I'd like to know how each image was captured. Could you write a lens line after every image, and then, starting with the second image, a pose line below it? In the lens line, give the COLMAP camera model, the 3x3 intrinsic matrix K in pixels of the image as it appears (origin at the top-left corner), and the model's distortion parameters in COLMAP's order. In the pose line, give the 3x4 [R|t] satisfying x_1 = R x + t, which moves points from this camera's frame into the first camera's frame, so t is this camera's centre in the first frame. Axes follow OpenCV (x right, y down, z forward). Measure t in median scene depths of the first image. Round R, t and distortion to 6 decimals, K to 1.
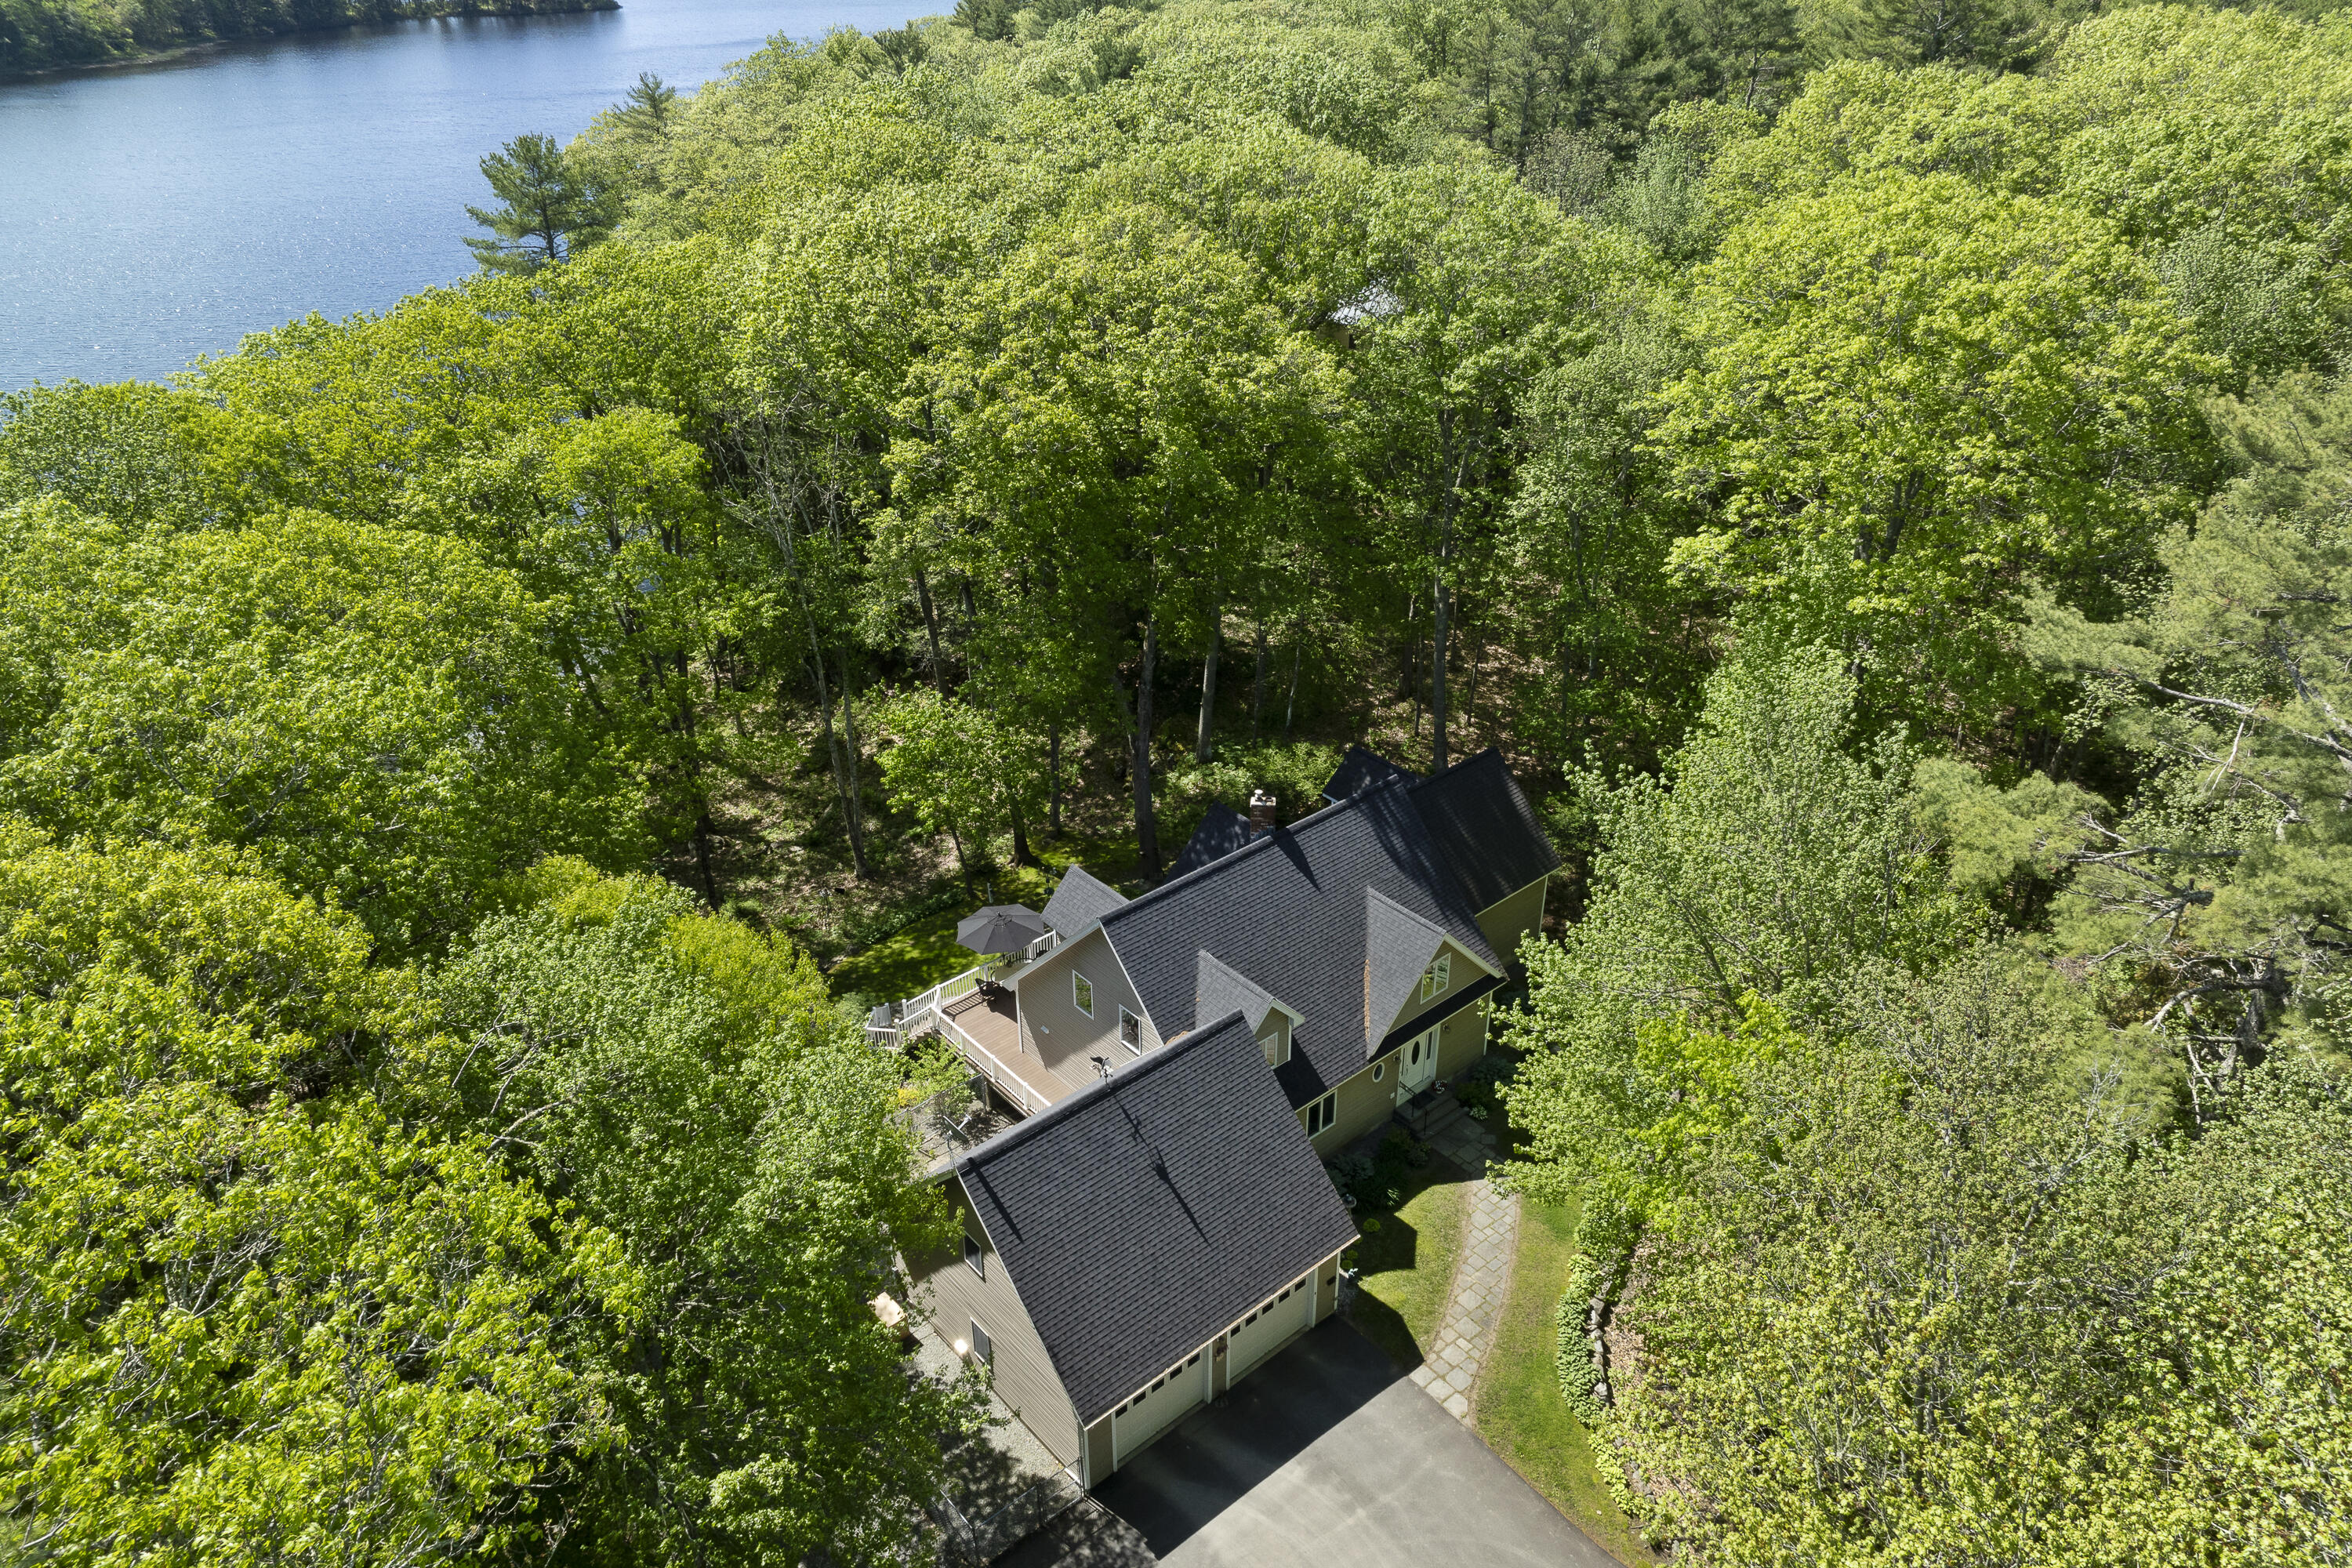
lens RADIAL K [[1624.1, 0, 1171.5], [0, 1624.1, 769.0], [0, 0, 1]] dist [-0.012429, -0.000092]
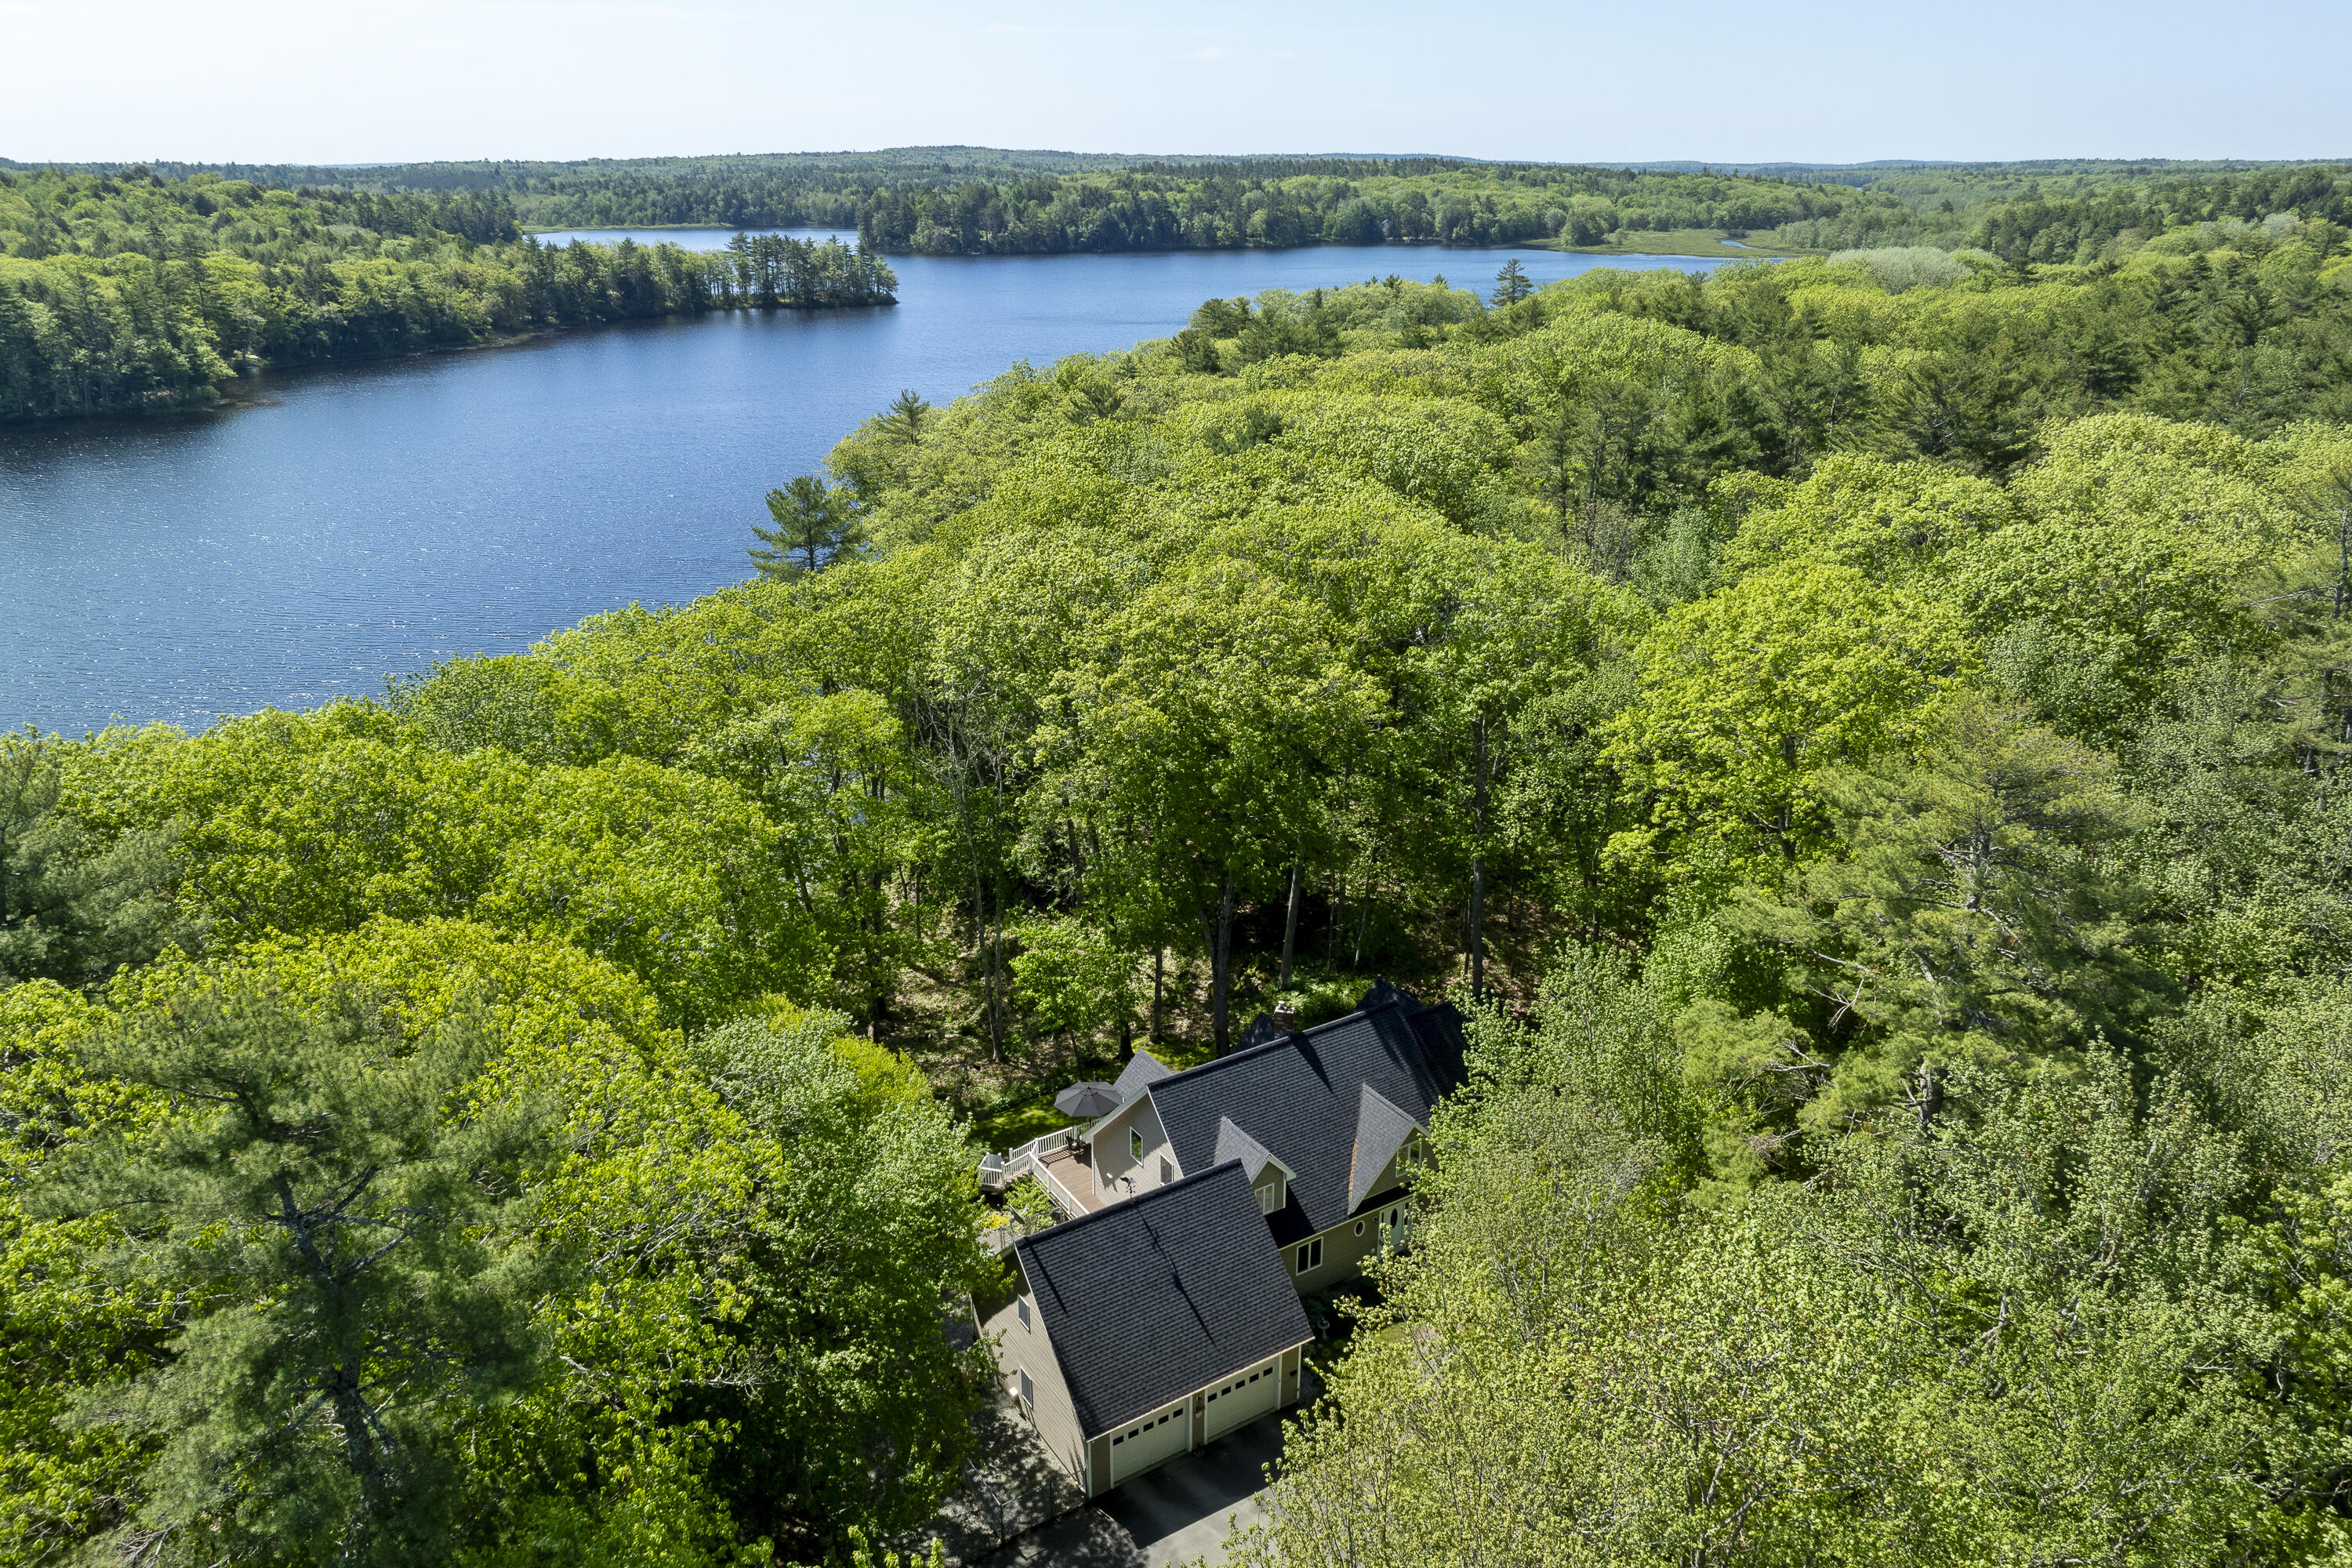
lens RADIAL K [[1624.1, 0, 1176.9], [0, 1624.1, 795.0], [0, 0, 1]] dist [-0.012429, -0.000092]
pose [[0.990315, 0.059106, -0.125632, 0.117036], [-0.076157, 0.987836, -0.135577, 0.030134], [0.116090, 0.143831, 0.982769, -0.311508]]
